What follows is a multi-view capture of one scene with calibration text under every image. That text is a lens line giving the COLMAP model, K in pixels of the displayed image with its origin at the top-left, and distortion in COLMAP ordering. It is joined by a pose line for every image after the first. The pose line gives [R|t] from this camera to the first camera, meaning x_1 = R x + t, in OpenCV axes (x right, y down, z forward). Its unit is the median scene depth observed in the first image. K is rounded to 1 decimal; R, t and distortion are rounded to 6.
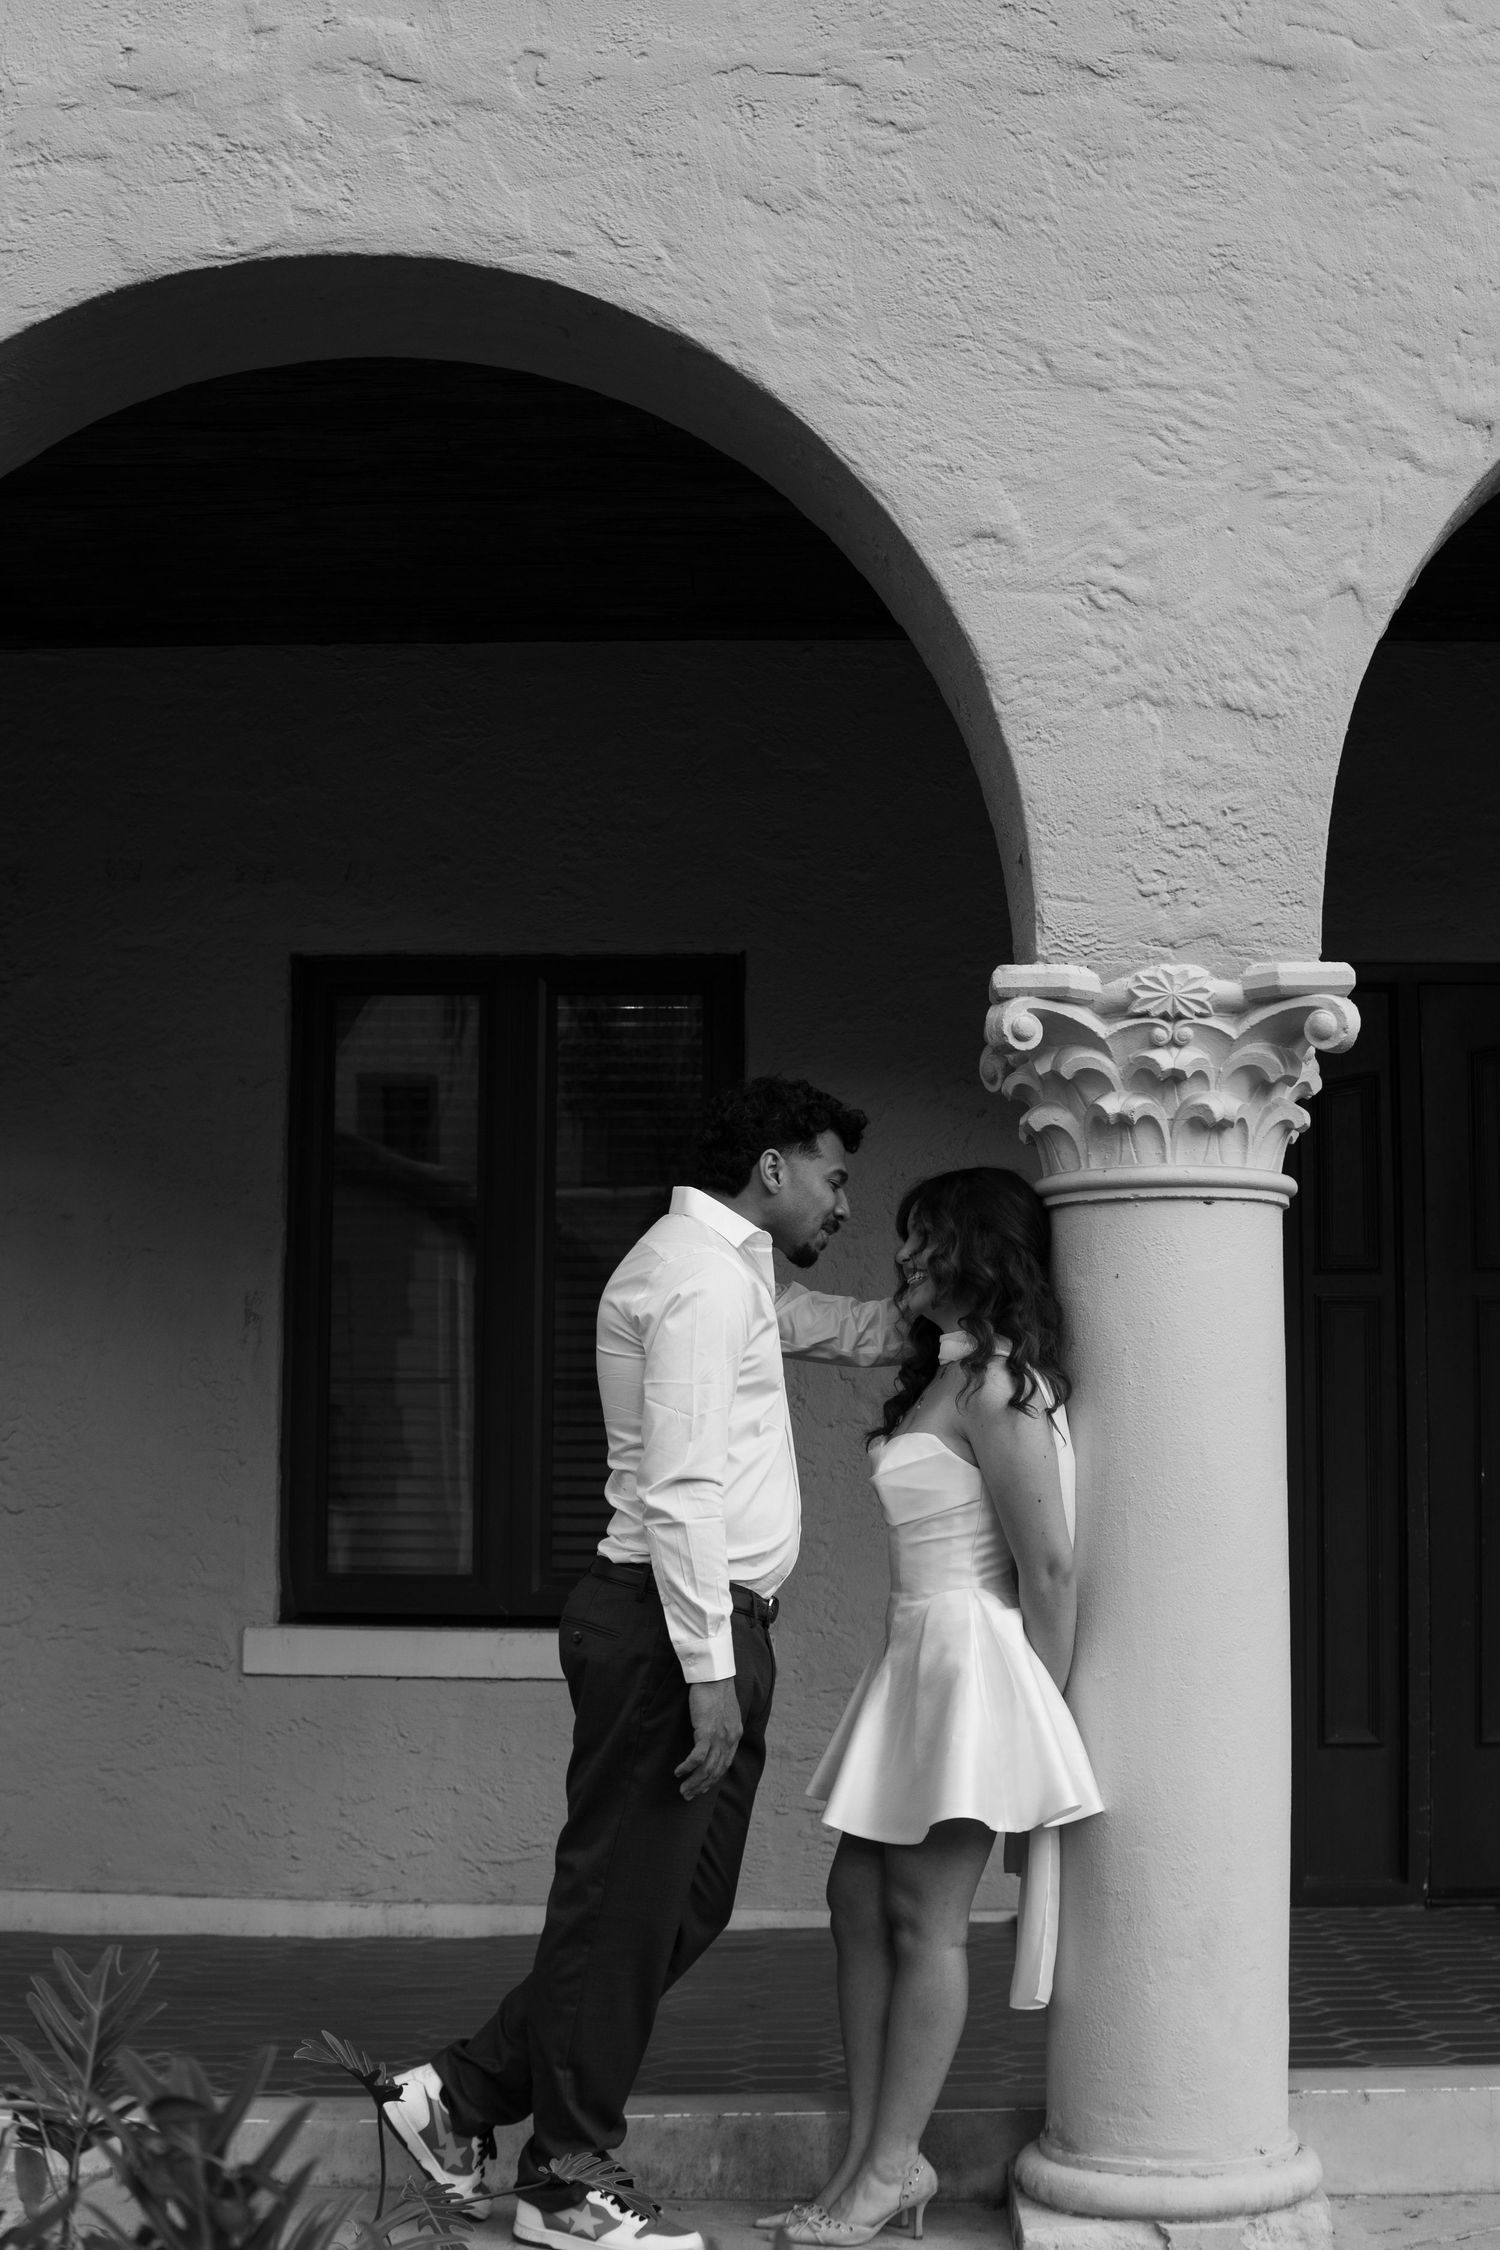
lens RADIAL K [[2838.8, 0, 750.0], [0, 2838.8, 1125.0], [0, 0, 1]] dist [-0.168028, -0.090741]
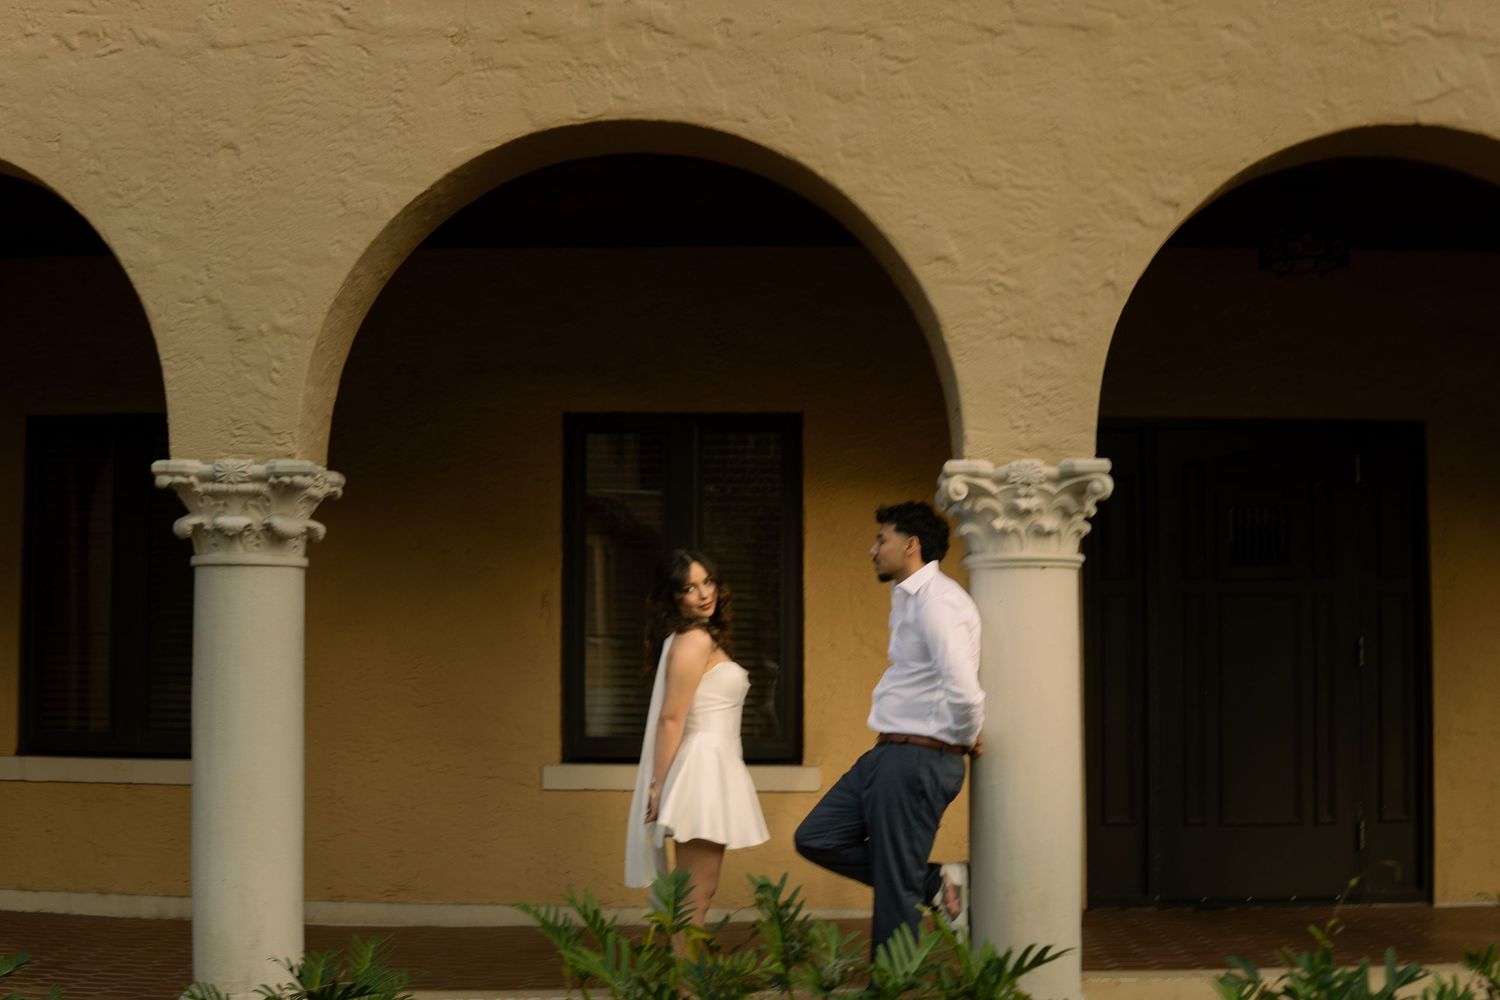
lens RADIAL K [[1809.5, 0, 750.0], [0, 1809.5, 500.0], [0, 0, 1]] dist [-0.142815, -0.030757]
pose [[0.999988, -0.002320, -0.004256, -0.056958], [0.002446, 0.999554, 0.029771, -0.066178], [0.004185, -0.029781, 0.999548, -0.384682]]
